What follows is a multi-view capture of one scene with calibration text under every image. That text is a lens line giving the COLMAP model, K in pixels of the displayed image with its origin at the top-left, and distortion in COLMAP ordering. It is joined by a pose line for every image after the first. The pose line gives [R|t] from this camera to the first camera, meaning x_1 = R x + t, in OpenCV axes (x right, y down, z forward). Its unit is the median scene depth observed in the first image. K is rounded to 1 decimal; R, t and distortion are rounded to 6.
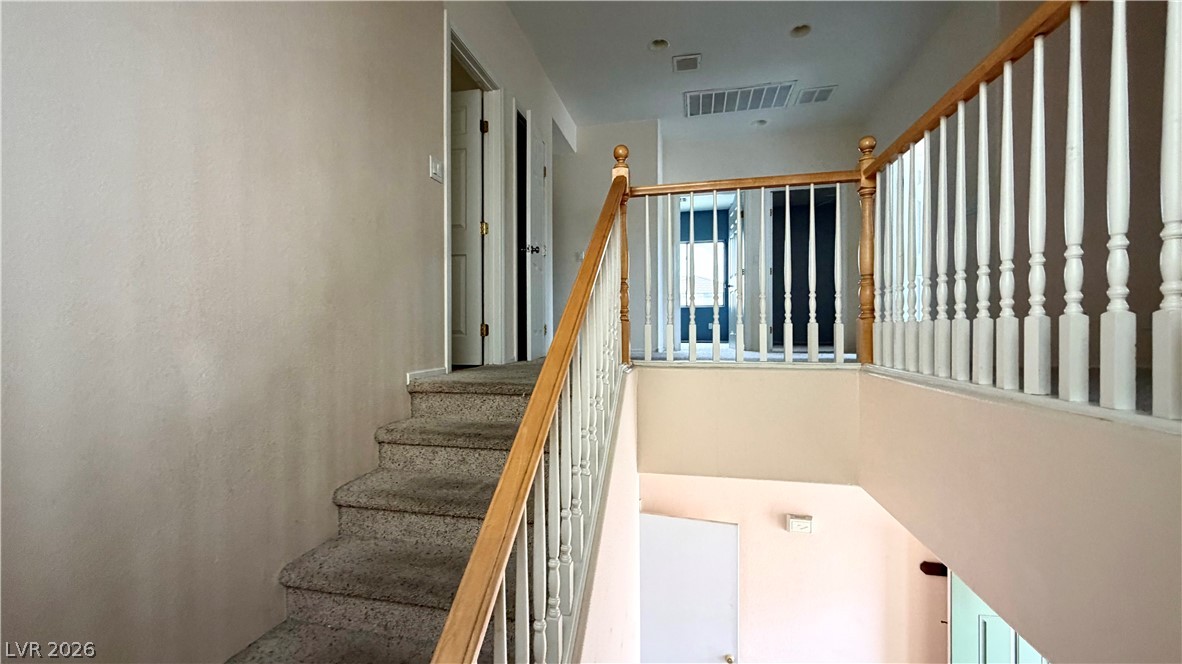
lens RADIAL K [[470.5, 0, 588.1], [0, 470.5, 331.0], [0, 0, 1]] dist [0.001788, -0.000027]
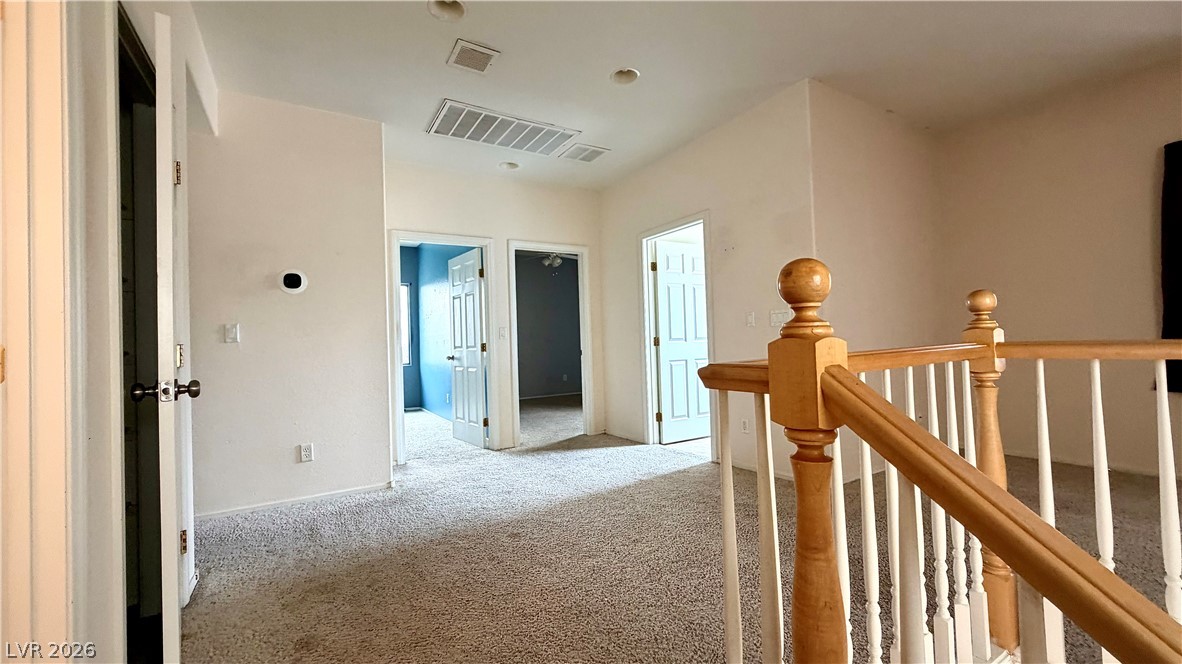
lens RADIAL K [[470.5, 0, 589.5], [0, 470.5, 338.6], [0, 0, 1]] dist [0.001788, -0.000027]
pose [[0.713226, -0.020870, 0.700624, -0.115772], [0.037328, 0.999269, -0.008233, -0.157099], [-0.699940, 0.032025, 0.713483, 0.395417]]
